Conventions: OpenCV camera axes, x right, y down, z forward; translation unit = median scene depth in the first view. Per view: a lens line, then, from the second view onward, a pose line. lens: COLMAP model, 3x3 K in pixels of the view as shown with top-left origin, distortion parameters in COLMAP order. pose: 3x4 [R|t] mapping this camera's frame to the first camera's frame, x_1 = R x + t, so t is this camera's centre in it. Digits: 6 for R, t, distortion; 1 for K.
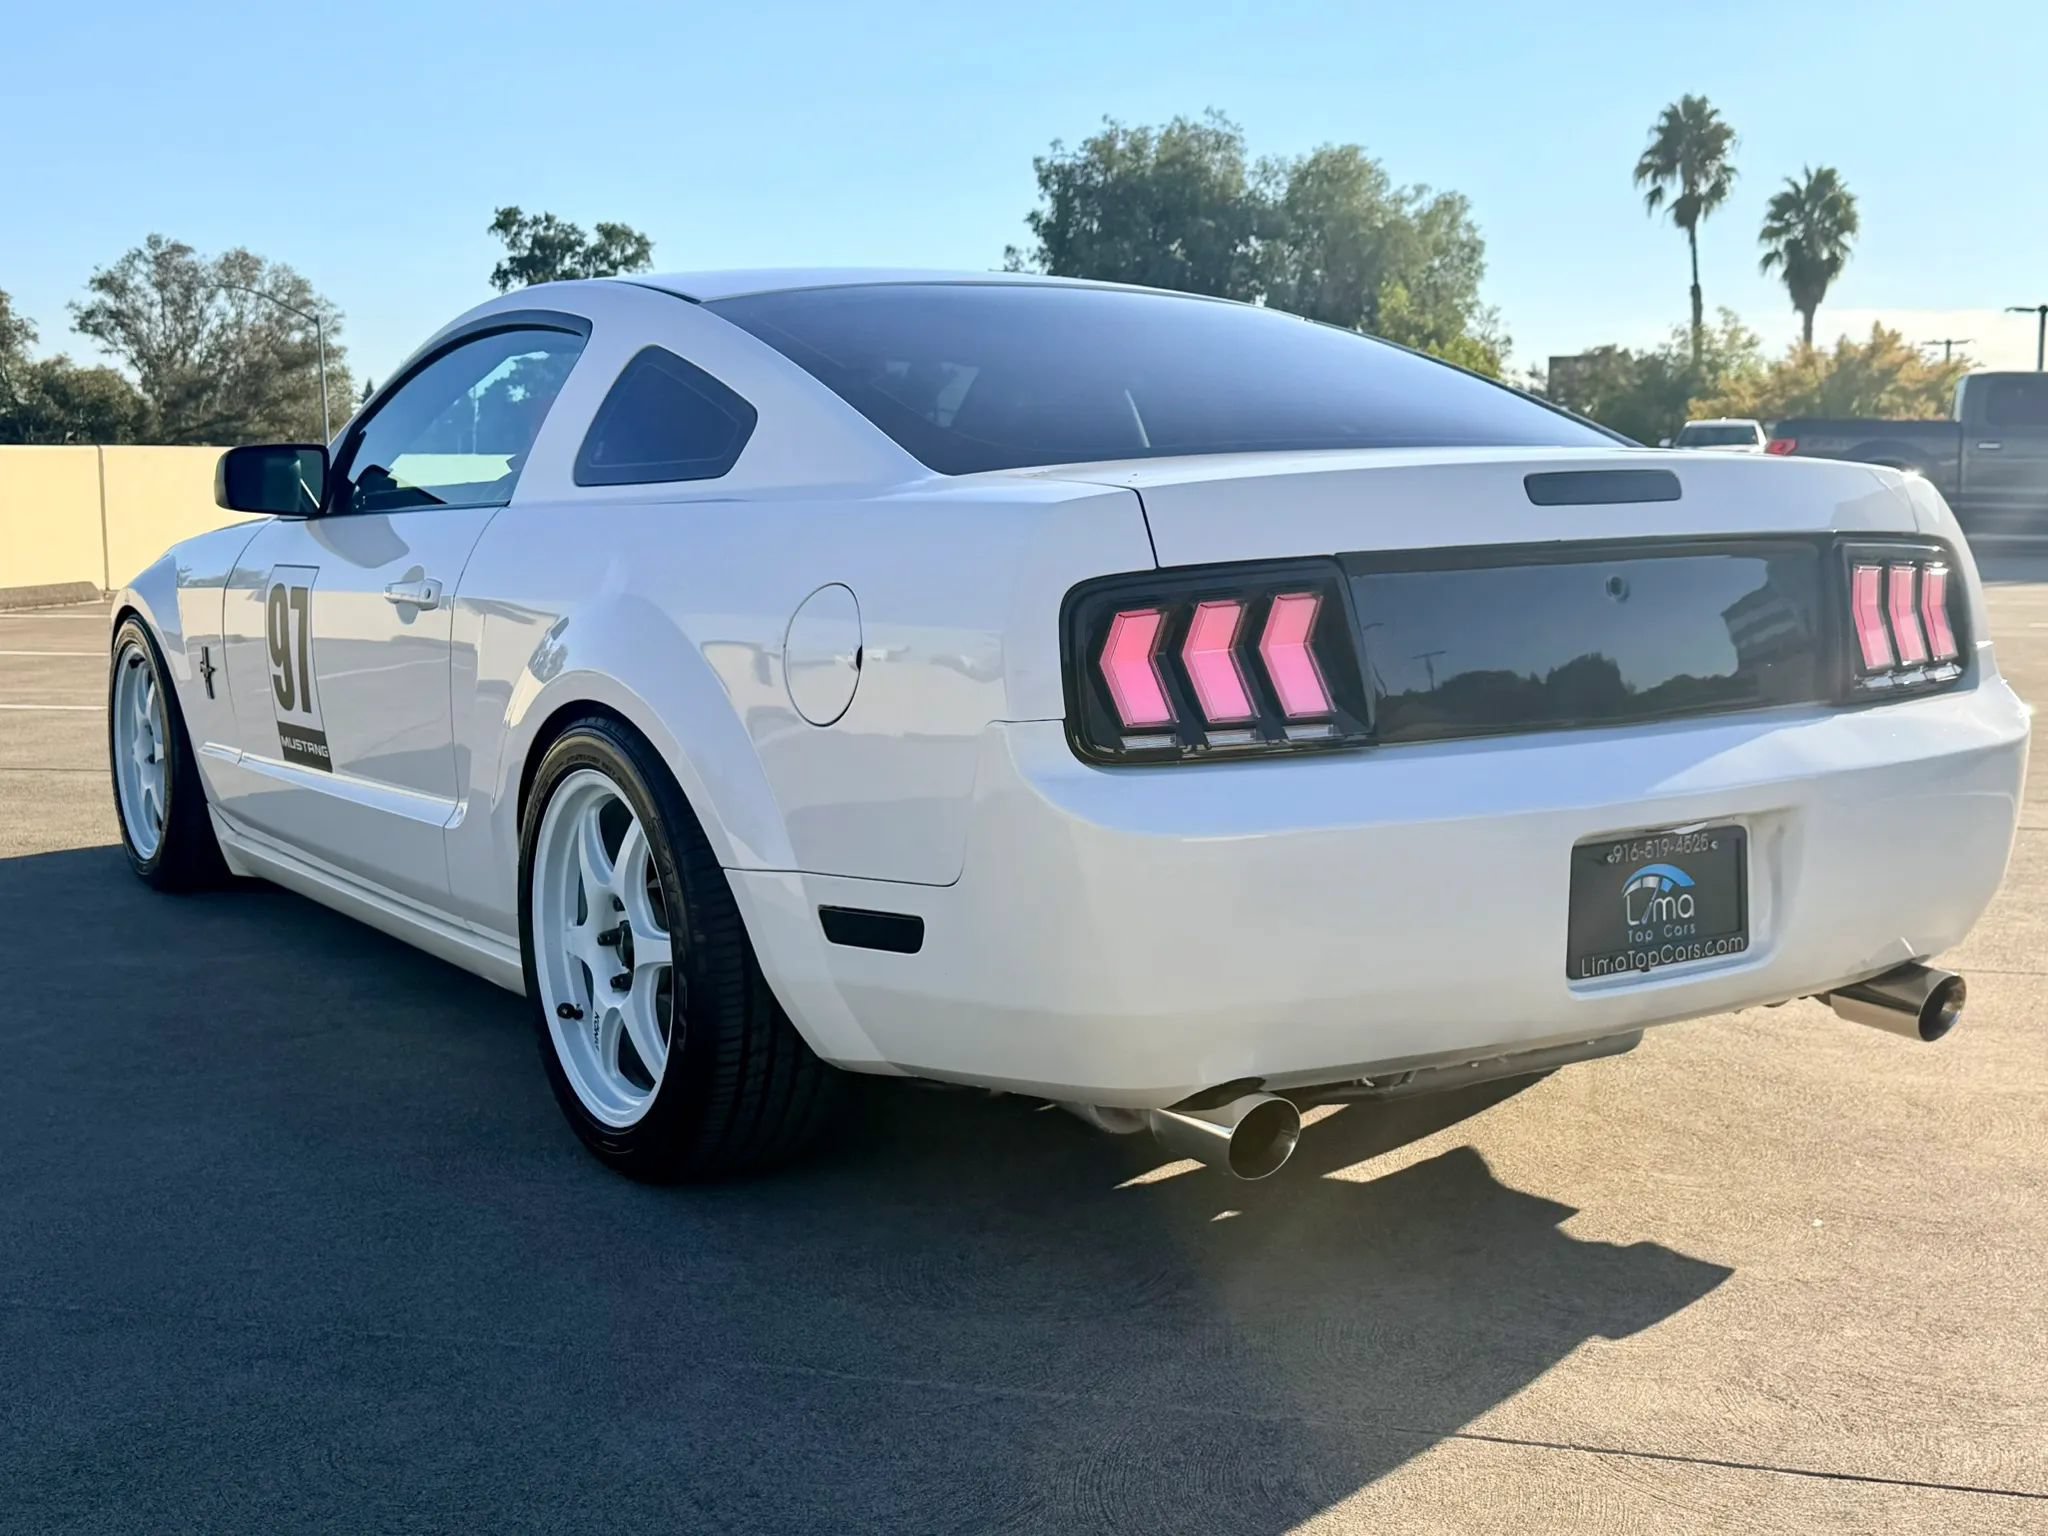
lens RADIAL K [[2388.1, 0, 1043.4], [0, 2388.1, 805.0], [0, 0, 1]] dist [0.228315, -0.544539]
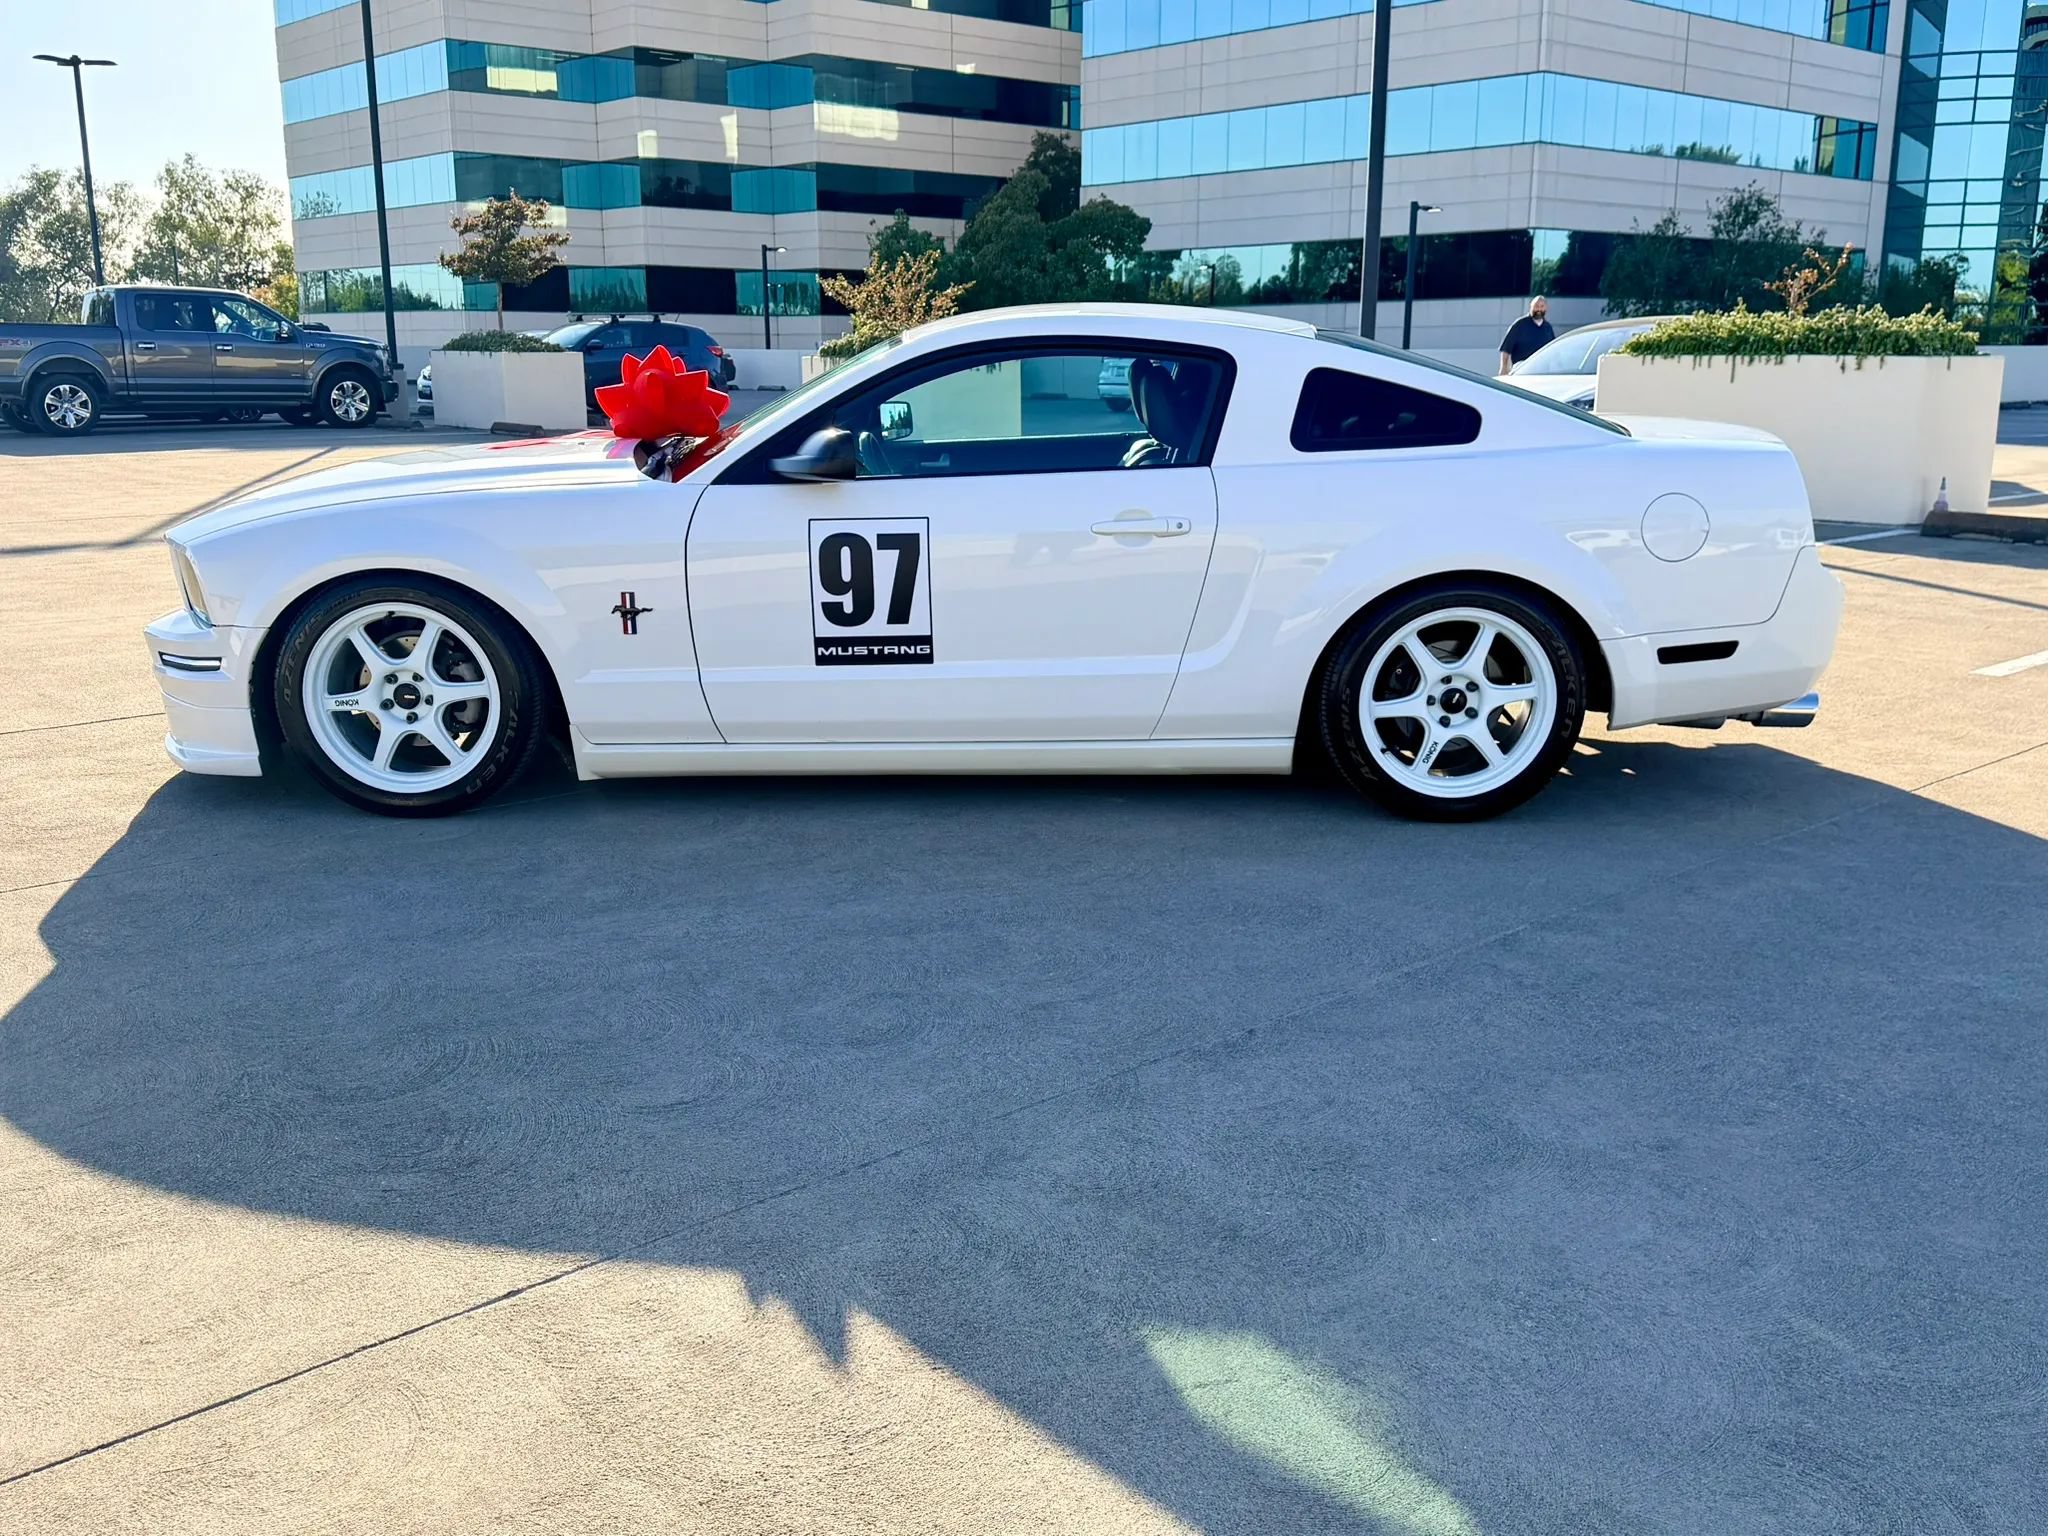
lens RADIAL K [[1863.2, 0, 1024.0], [0, 1863.2, 768.0], [0, 0, 1]] dist [0.206523, -0.450393]
pose [[0.547547, -0.182660, 0.816595, -1.376677], [0.115403, 0.983043, 0.142512, -0.120953], [-0.828779, 0.016205, 0.559342, 0.410001]]
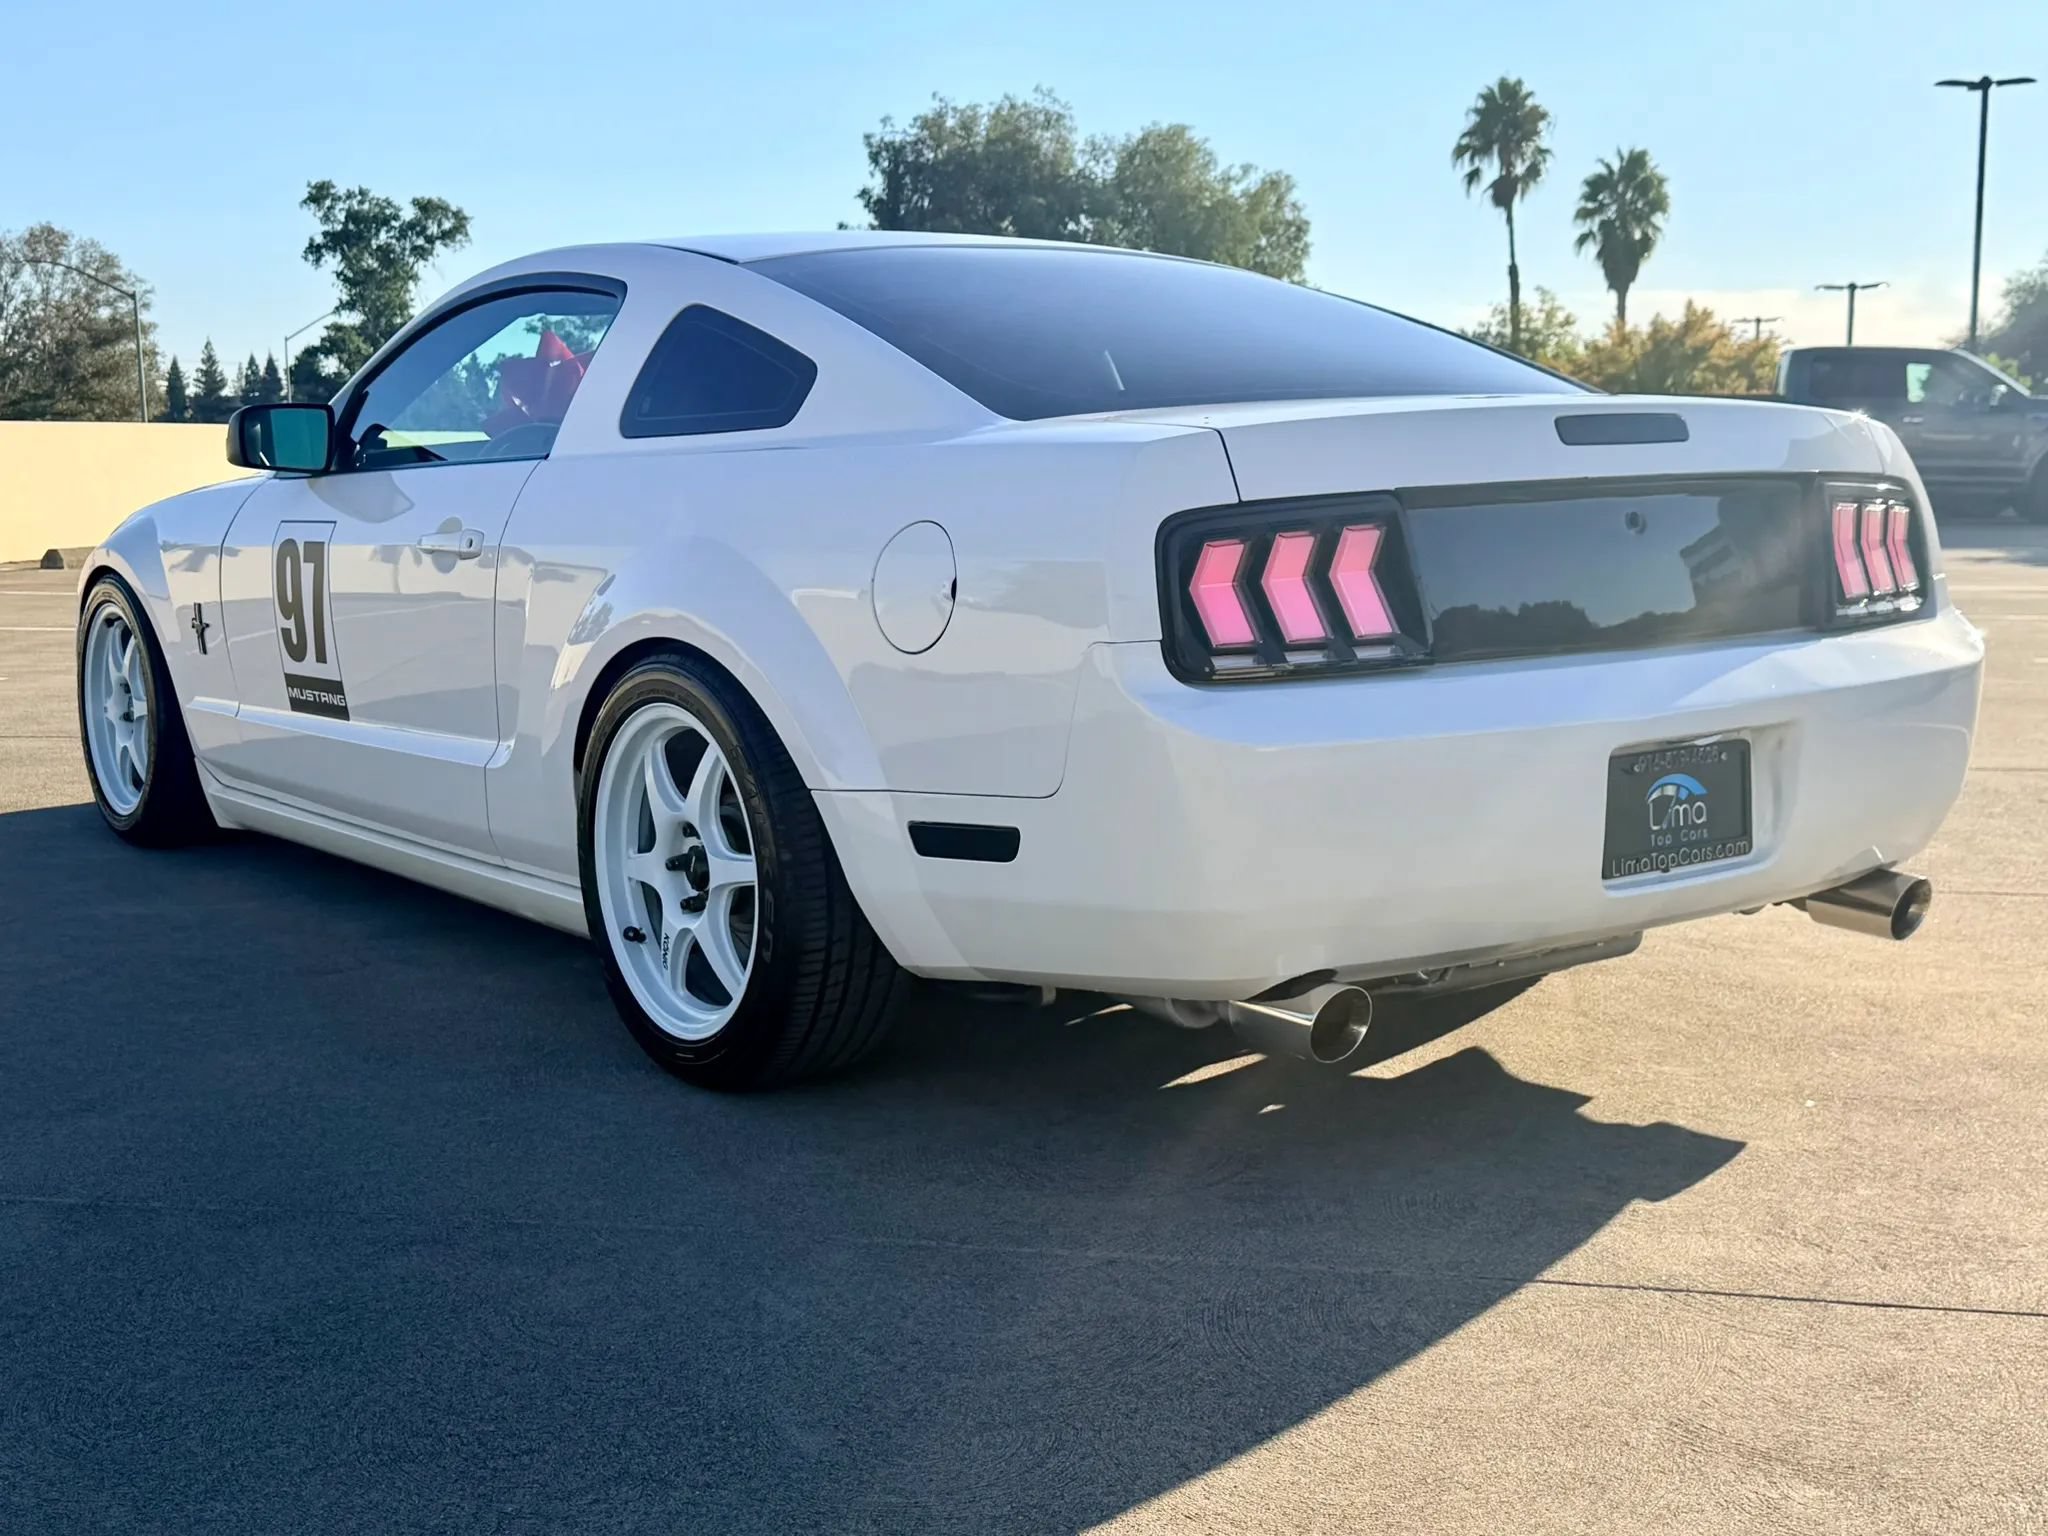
lens RADIAL K [[2389.6, 0, 1015.7], [0, 2389.6, 793.2], [0, 0, 1]] dist [0.223973, -0.525225]
pose [[0.998116, -0.011915, 0.060183, -0.085165], [0.011679, 0.999923, 0.004269, 0.019423], [-0.060229, -0.003558, 0.998178, -0.057967]]
